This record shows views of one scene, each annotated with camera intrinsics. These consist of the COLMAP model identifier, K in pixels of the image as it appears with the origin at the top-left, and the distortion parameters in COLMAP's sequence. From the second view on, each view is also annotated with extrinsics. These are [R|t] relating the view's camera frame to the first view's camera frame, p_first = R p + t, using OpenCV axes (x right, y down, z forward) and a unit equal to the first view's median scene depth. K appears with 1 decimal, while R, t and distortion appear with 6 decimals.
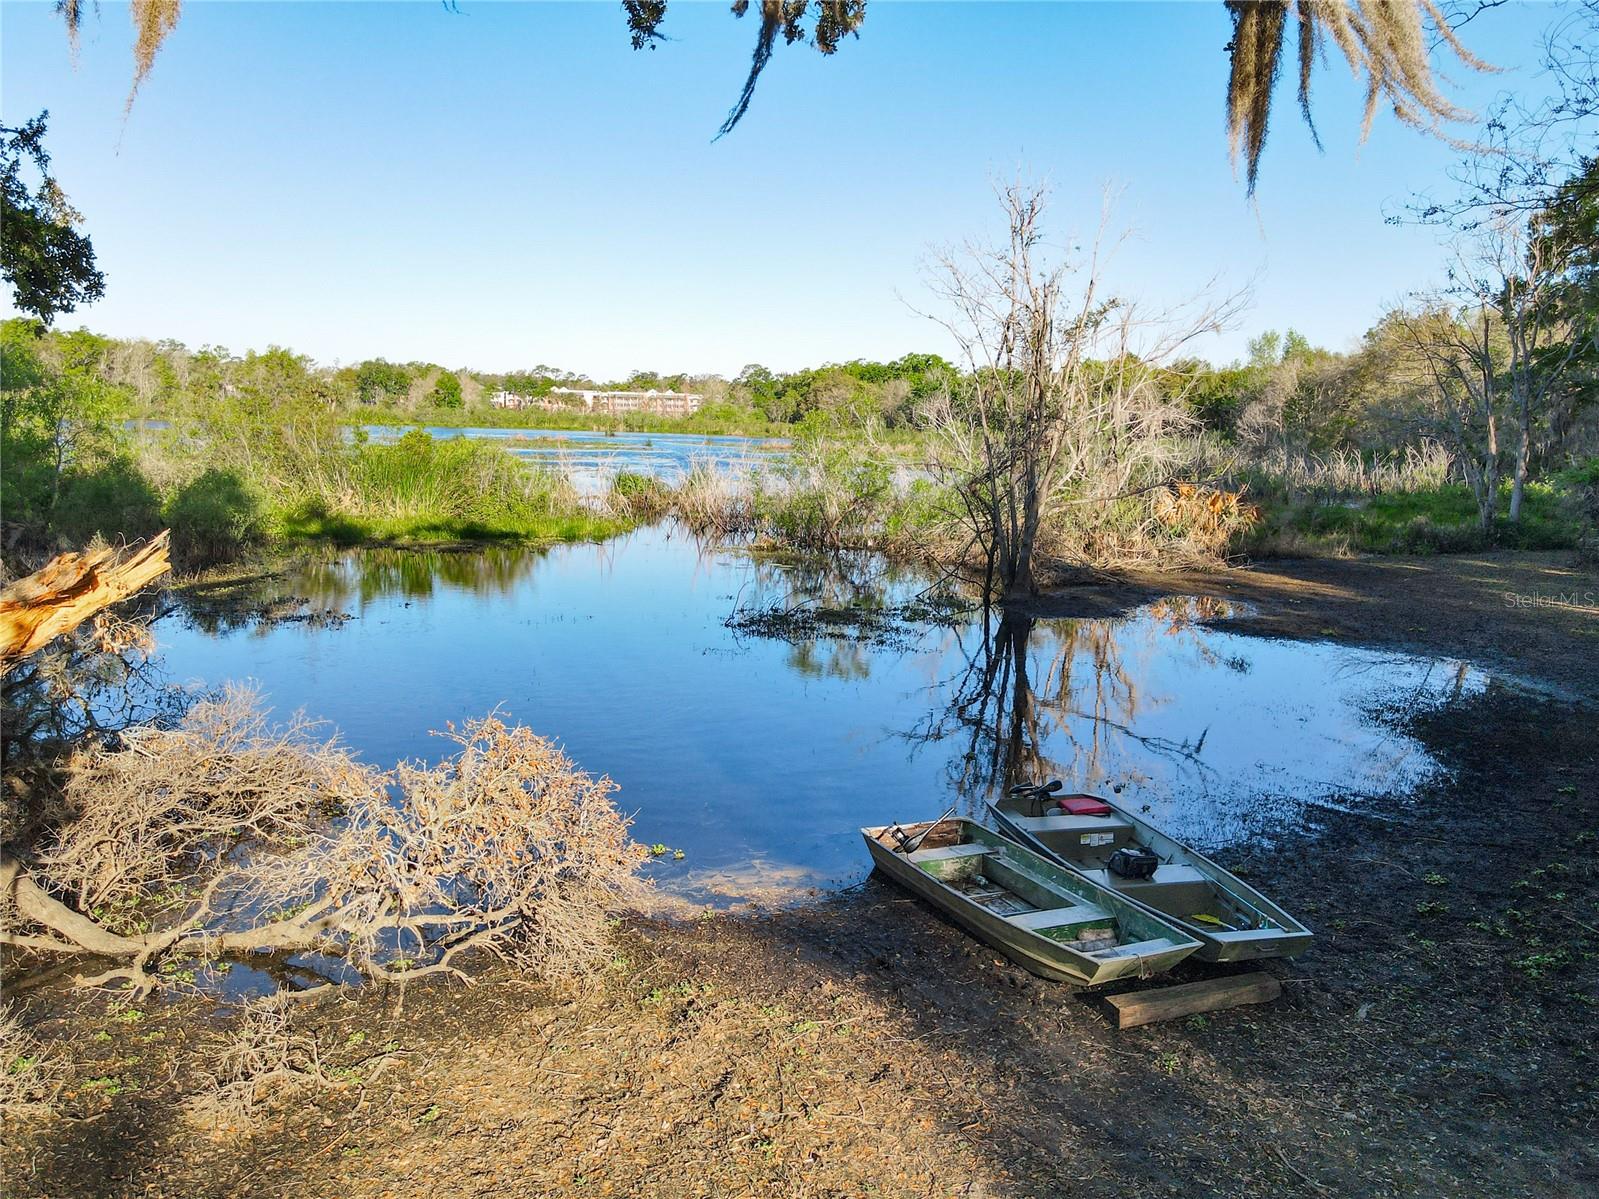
lens RADIAL K [[1119.6, 0, 799.5], [0, 1119.6, 599.5], [0, 0, 1]] dist [0.002507, 0.003418]
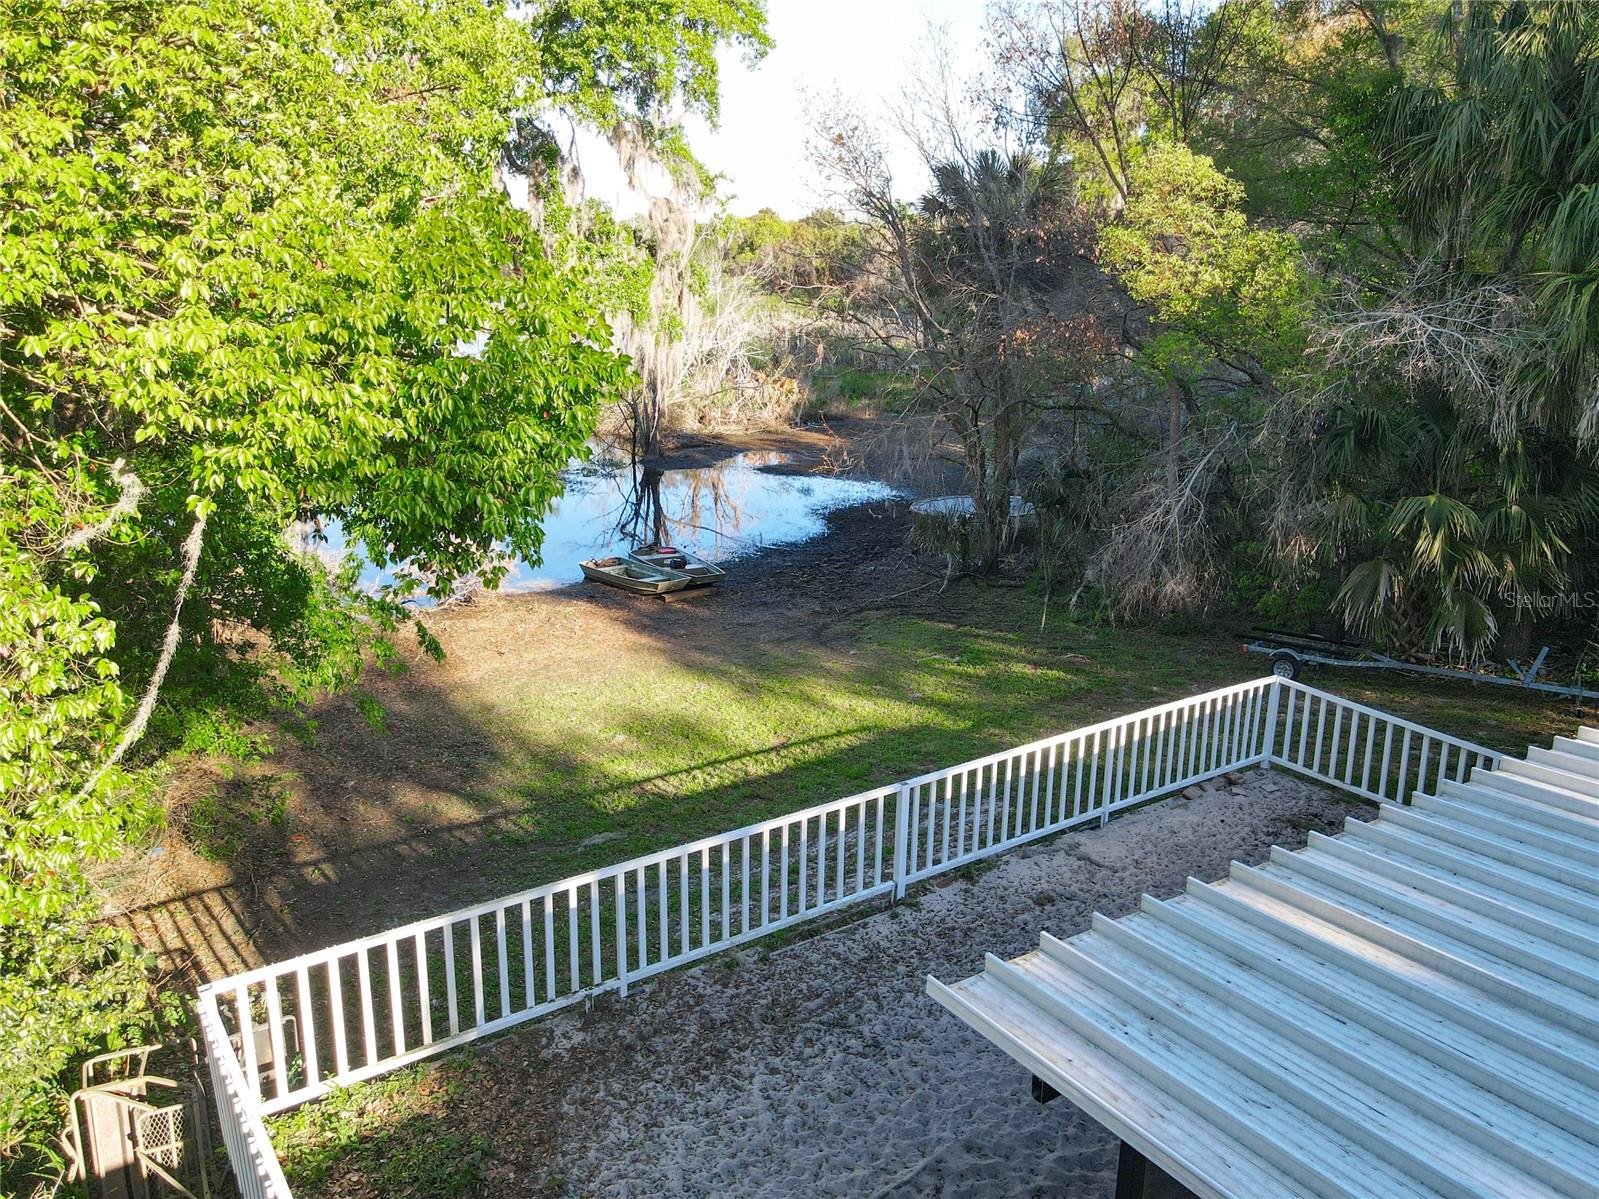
lens RADIAL K [[1119.6, 0, 799.5], [0, 1119.6, 599.5], [0, 0, 1]] dist [0.002507, 0.003418]
pose [[0.956846, -0.084164, 0.278140, -0.074937], [0.044374, 0.988232, 0.146382, -0.027912], [-0.287187, -0.127723, 0.949321, -0.662708]]
